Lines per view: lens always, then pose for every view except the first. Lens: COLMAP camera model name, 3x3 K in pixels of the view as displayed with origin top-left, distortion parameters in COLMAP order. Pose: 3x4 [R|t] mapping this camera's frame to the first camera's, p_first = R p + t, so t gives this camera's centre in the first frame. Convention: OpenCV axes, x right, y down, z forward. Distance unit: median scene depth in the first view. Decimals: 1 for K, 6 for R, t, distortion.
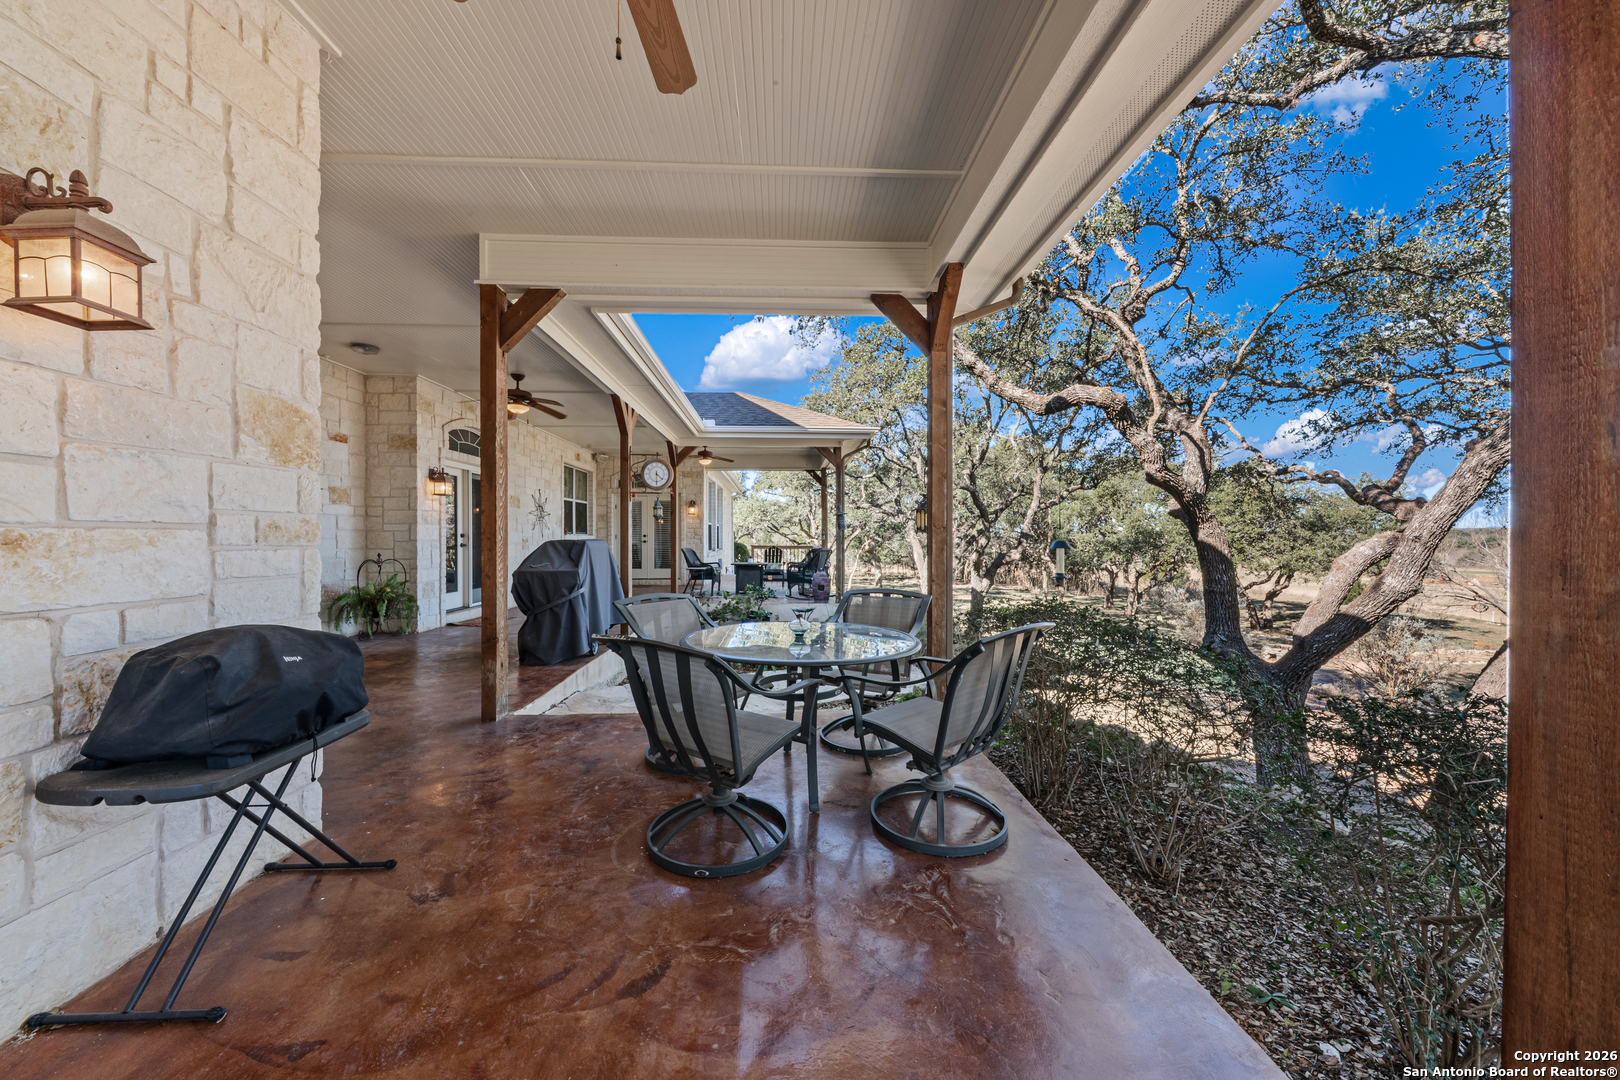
lens RADIAL K [[572.7, 0, 808.1], [0, 572.7, 540.8], [0, 0, 1]] dist [0.000525, 0.000027]
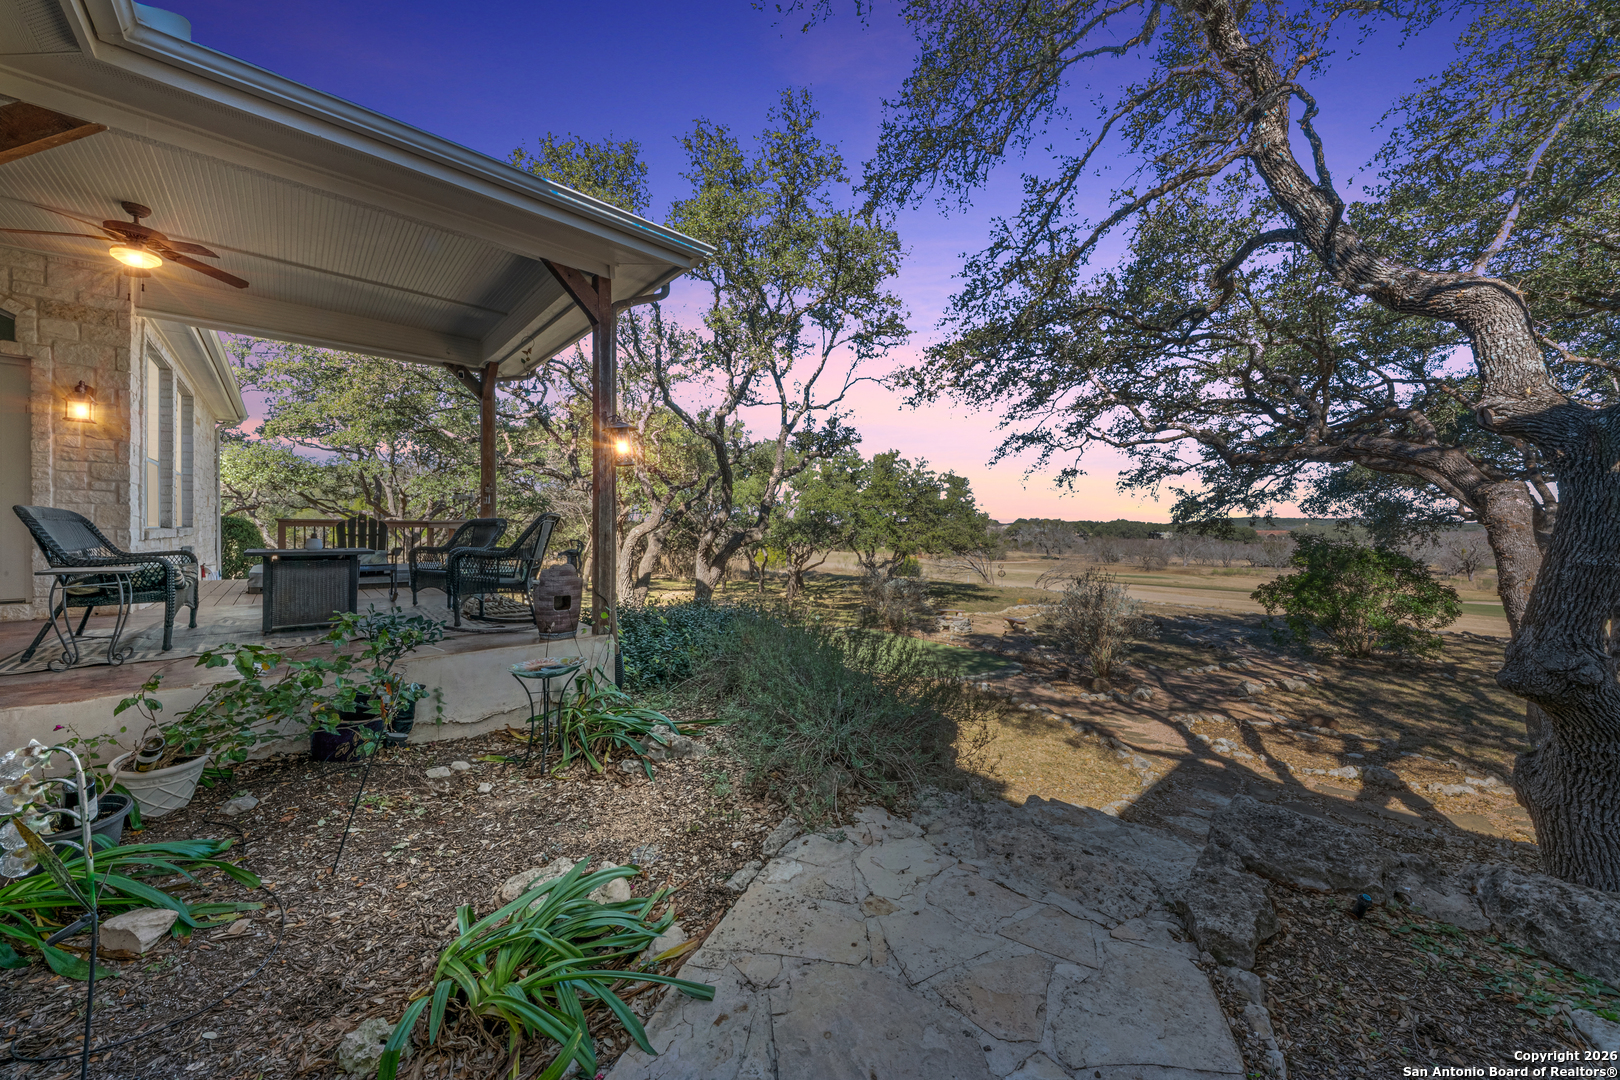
lens RADIAL K [[572.7, 0, 811.7], [0, 572.7, 534.6], [0, 0, 1]] dist [0.000525, 0.000027]
pose [[0.771199, 0.001200, 0.636594, -0.077711], [-0.003204, 0.999993, 0.001996, 0.024179], [-0.636587, -0.003579, 0.771197, 0.434825]]
